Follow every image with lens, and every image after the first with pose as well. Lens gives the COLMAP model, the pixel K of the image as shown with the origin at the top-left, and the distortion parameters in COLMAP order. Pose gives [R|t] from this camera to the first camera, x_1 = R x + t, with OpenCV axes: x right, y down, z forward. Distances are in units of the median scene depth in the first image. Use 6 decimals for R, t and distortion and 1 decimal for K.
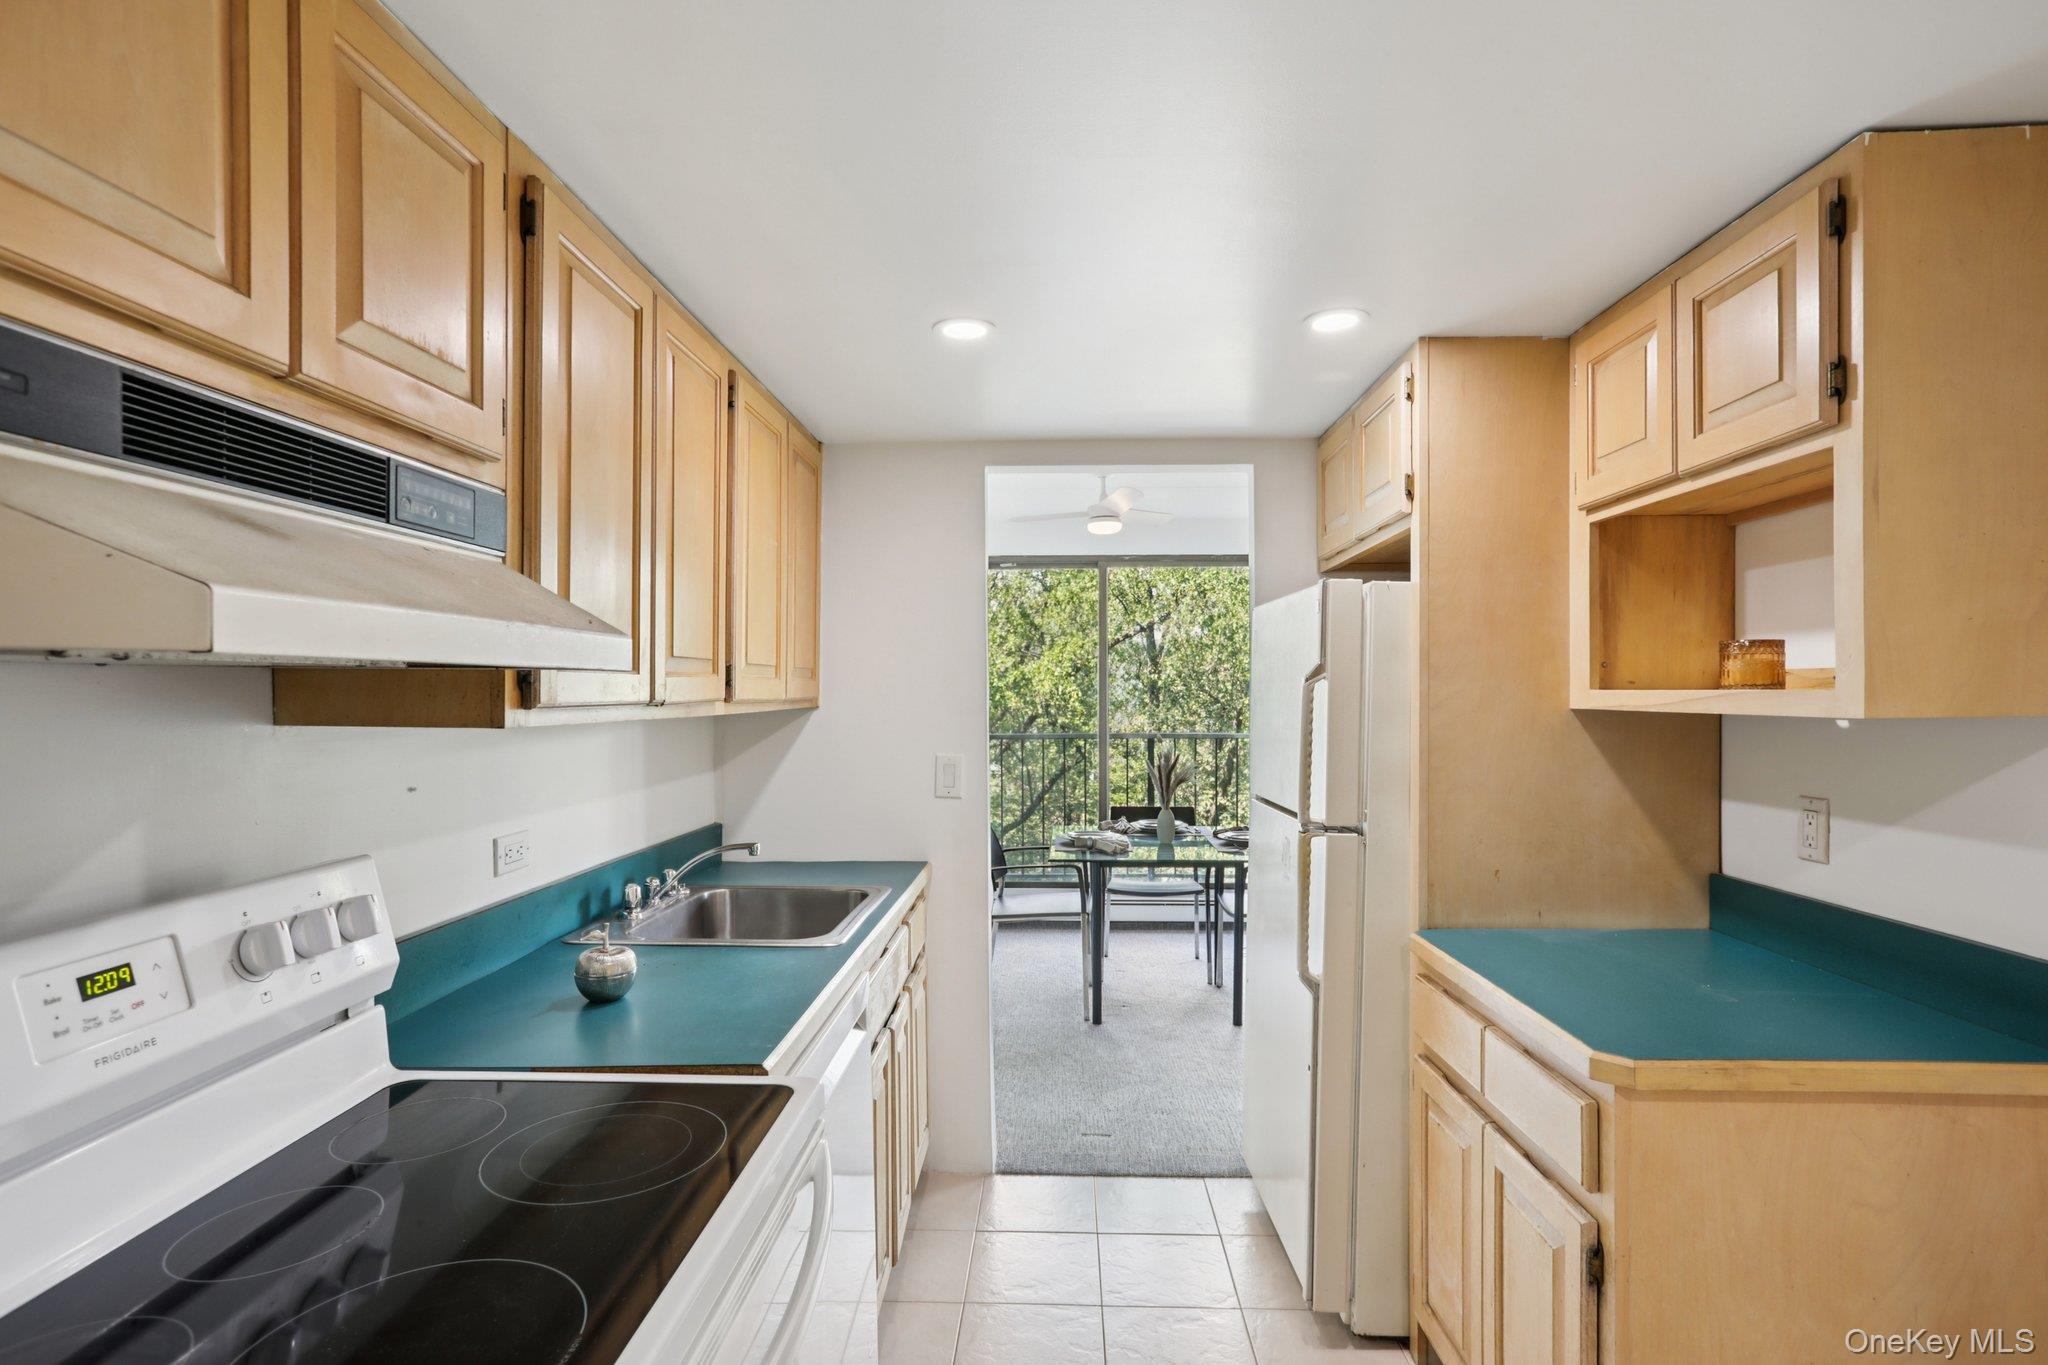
lens RADIAL K [[1031.3, 0, 1025.1], [0, 1031.3, 698.1], [0, 0, 1]] dist [-0.023117, 0.031881]
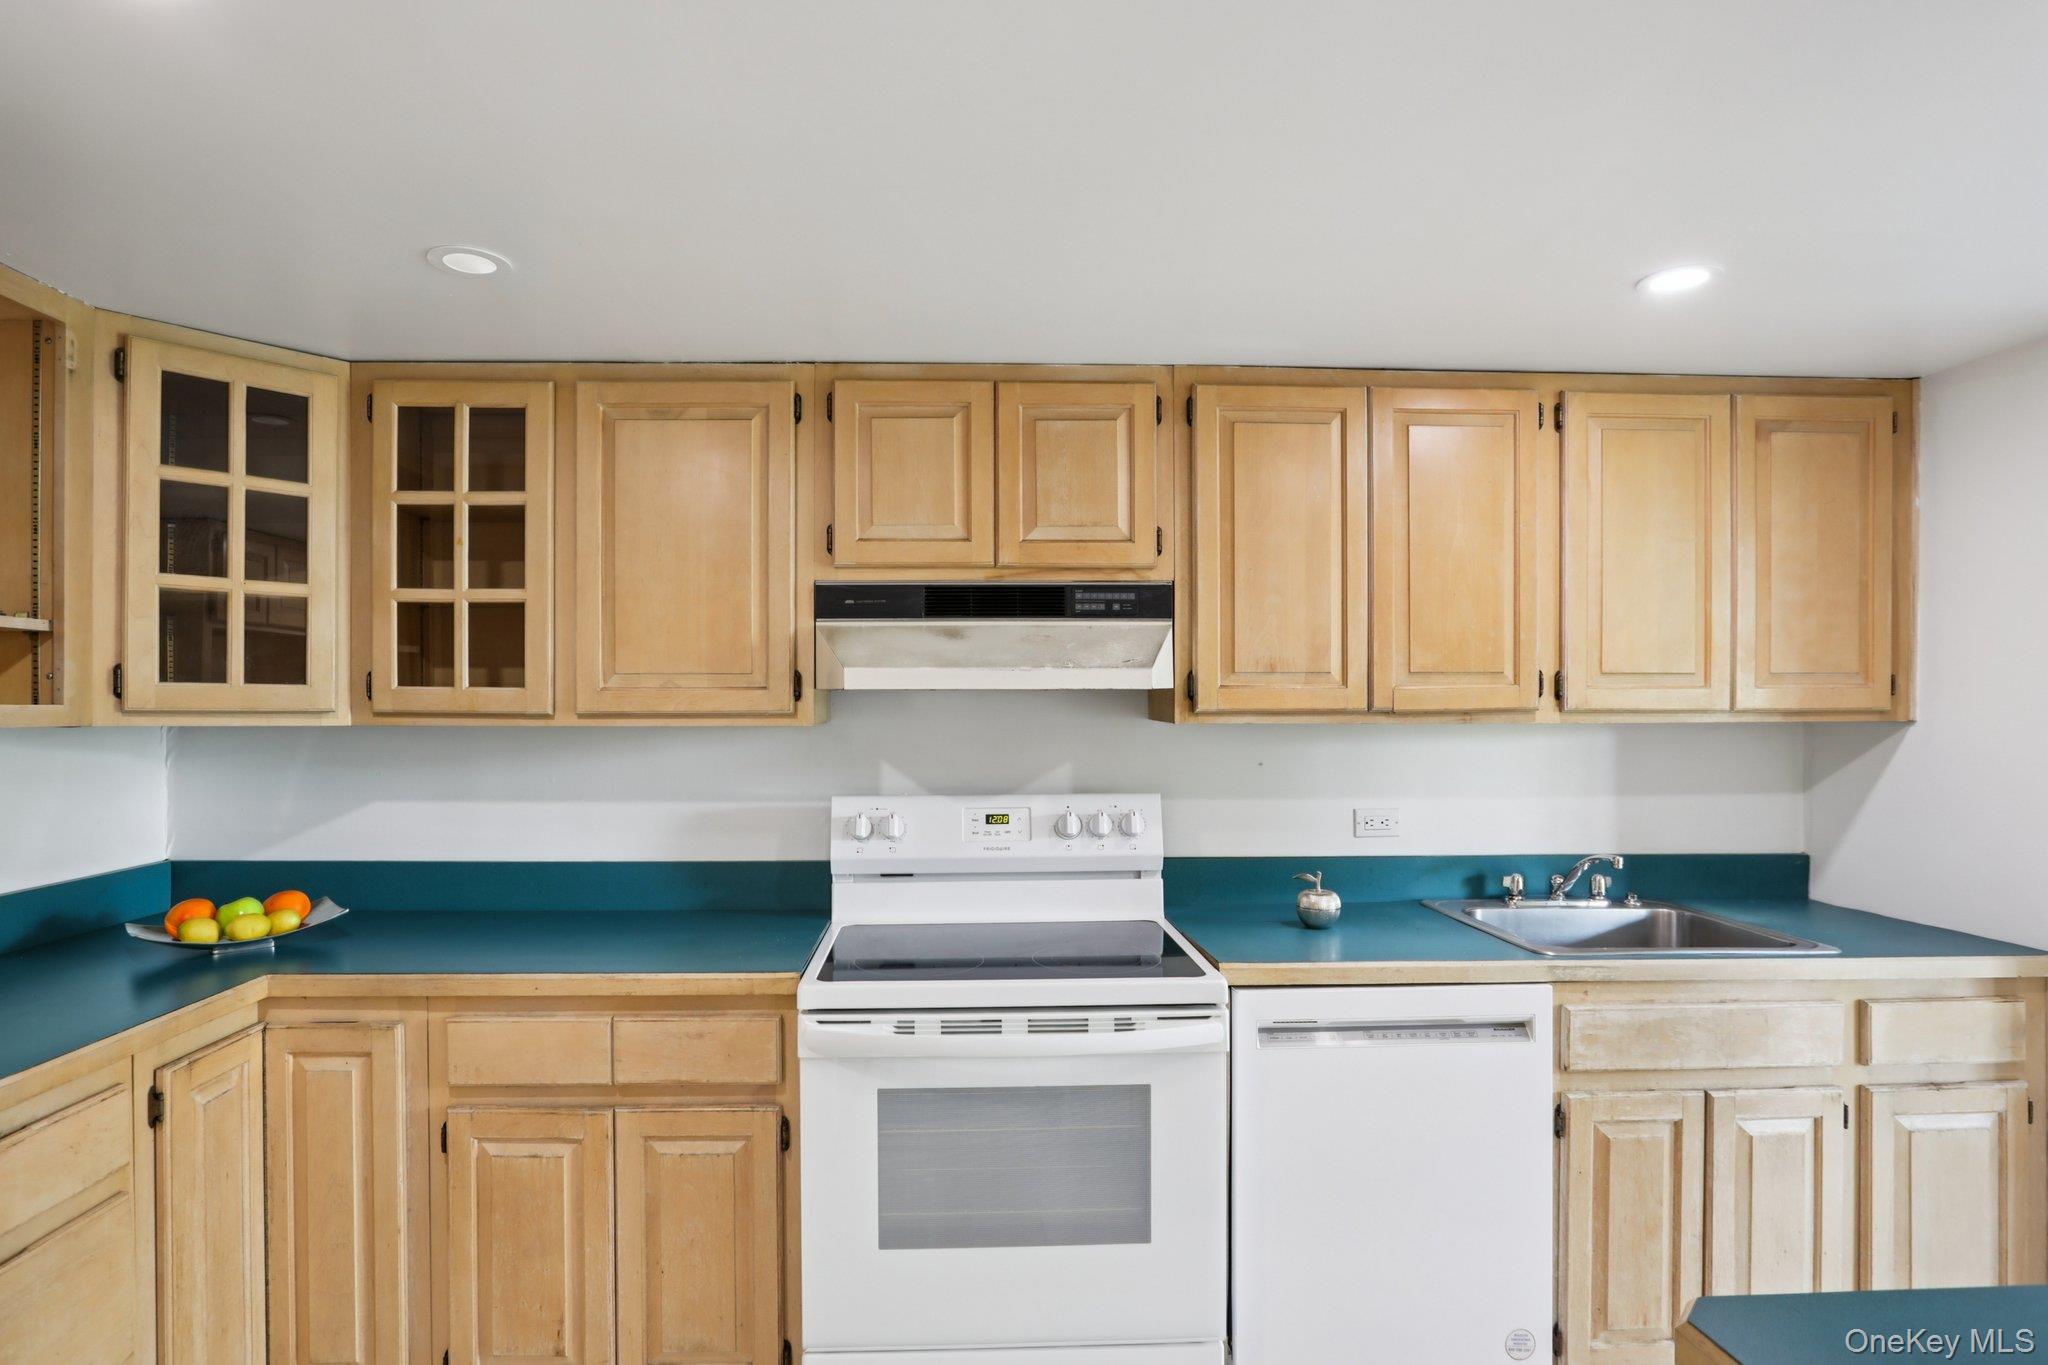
lens RADIAL K [[1100.0, 0, 992.1], [0, 1100.0, 692.1], [0, 0, 1]] dist [-0.052189, 0.034849]
pose [[0.077621, -0.006505, -0.996962, 0.990634], [-0.006079, 0.999957, -0.006998, -0.005514], [0.996964, 0.006604, 0.077578, 0.451645]]
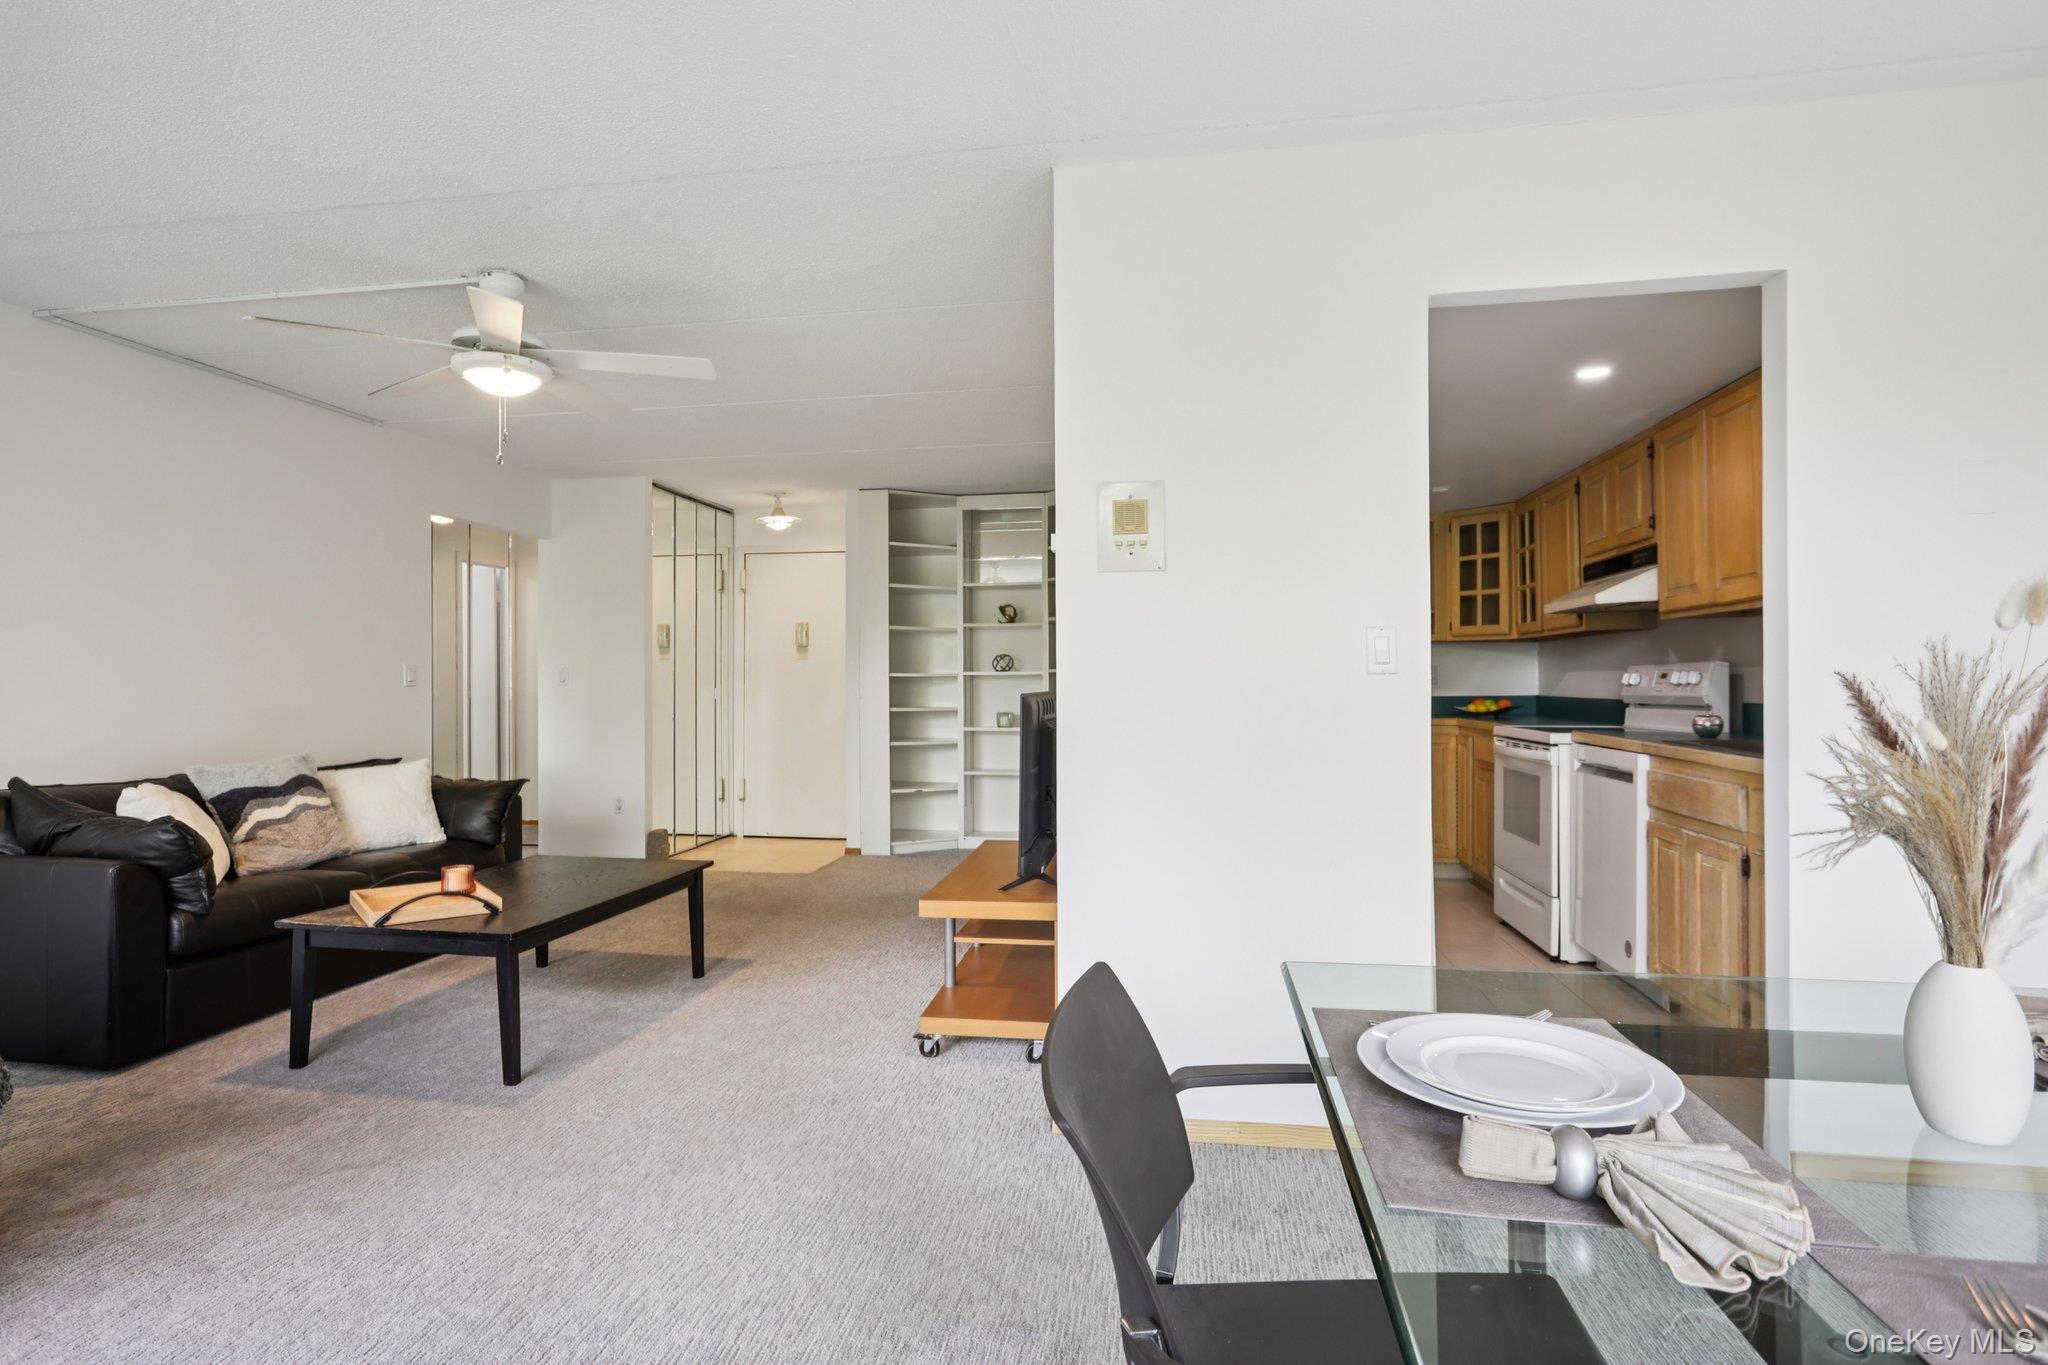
lens RADIAL K [[1029.6, 0, 1011.2], [0, 1029.6, 681.4], [0, 0, 1]] dist [-0.025766, 0.026826]
pose [[-0.991156, 0.006137, 0.132558, 0.792591], [0.006982, 0.999958, 0.005910, 0.143148], [-0.132516, 0.006783, -0.991158, 3.388569]]
